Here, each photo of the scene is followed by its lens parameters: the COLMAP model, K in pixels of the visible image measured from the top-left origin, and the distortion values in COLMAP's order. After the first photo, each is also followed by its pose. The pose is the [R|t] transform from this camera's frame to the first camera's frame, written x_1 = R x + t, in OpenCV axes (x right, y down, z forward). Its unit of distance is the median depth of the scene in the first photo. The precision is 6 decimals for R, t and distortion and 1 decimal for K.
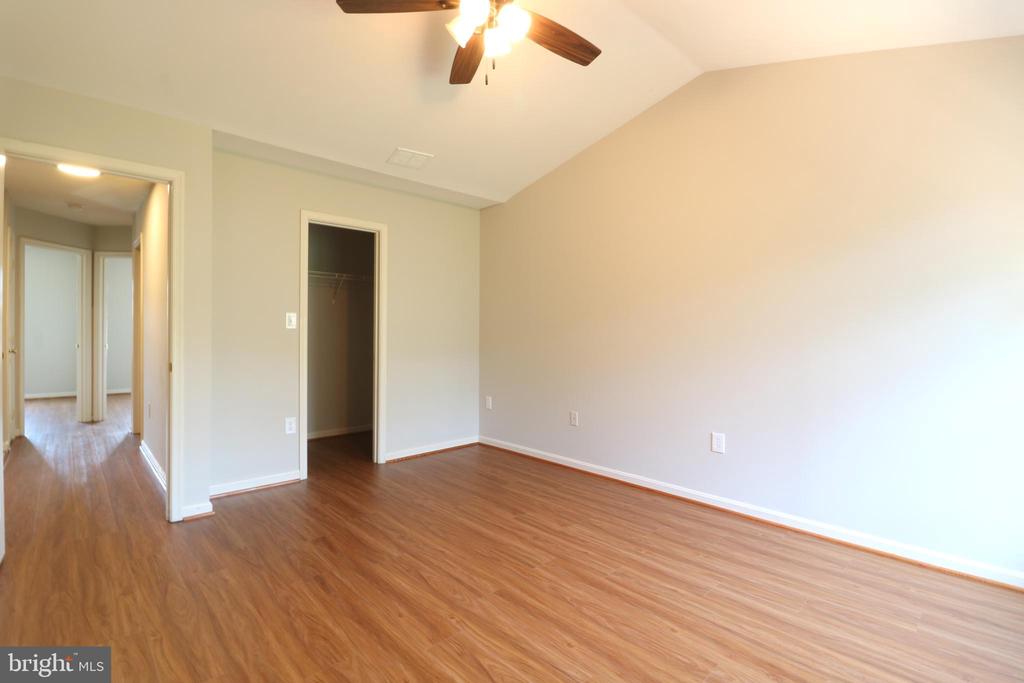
lens RADIAL K [[470.3, 0, 507.4], [0, 470.3, 339.1], [0, 0, 1]] dist [-0.013126, -0.000761]
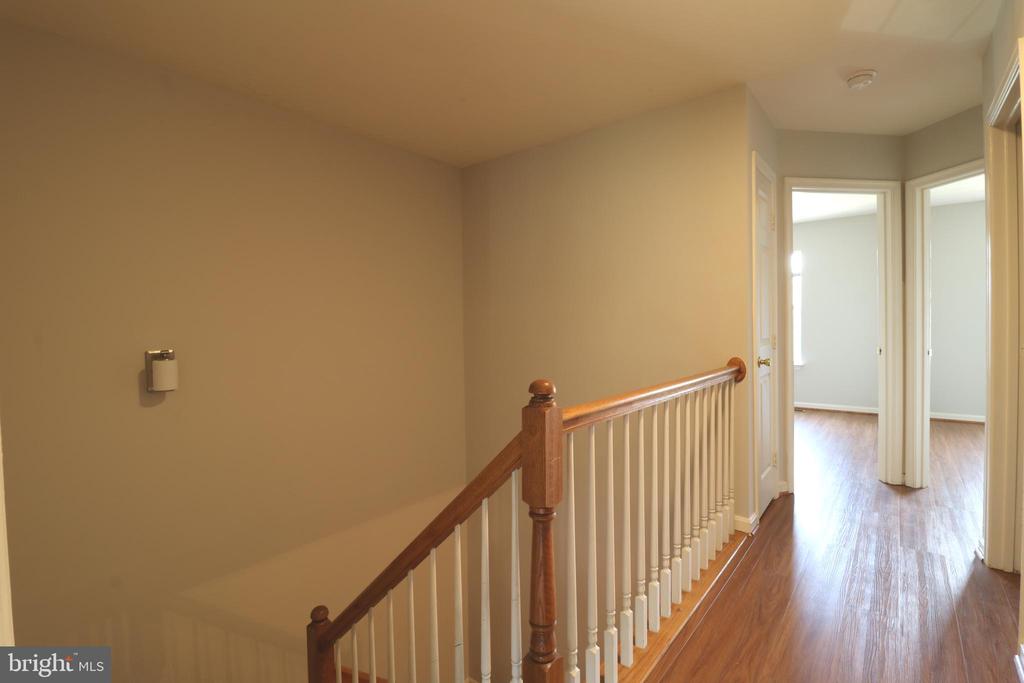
lens RADIAL K [[470.3, 0, 507.1], [0, 470.3, 336.9], [0, 0, 1]] dist [-0.013126, -0.000761]
pose [[0.121720, 0.010829, -0.992505, -0.393991], [0.015584, 0.999796, 0.012819, -0.017547], [0.992442, -0.017028, 0.121526, 0.457824]]
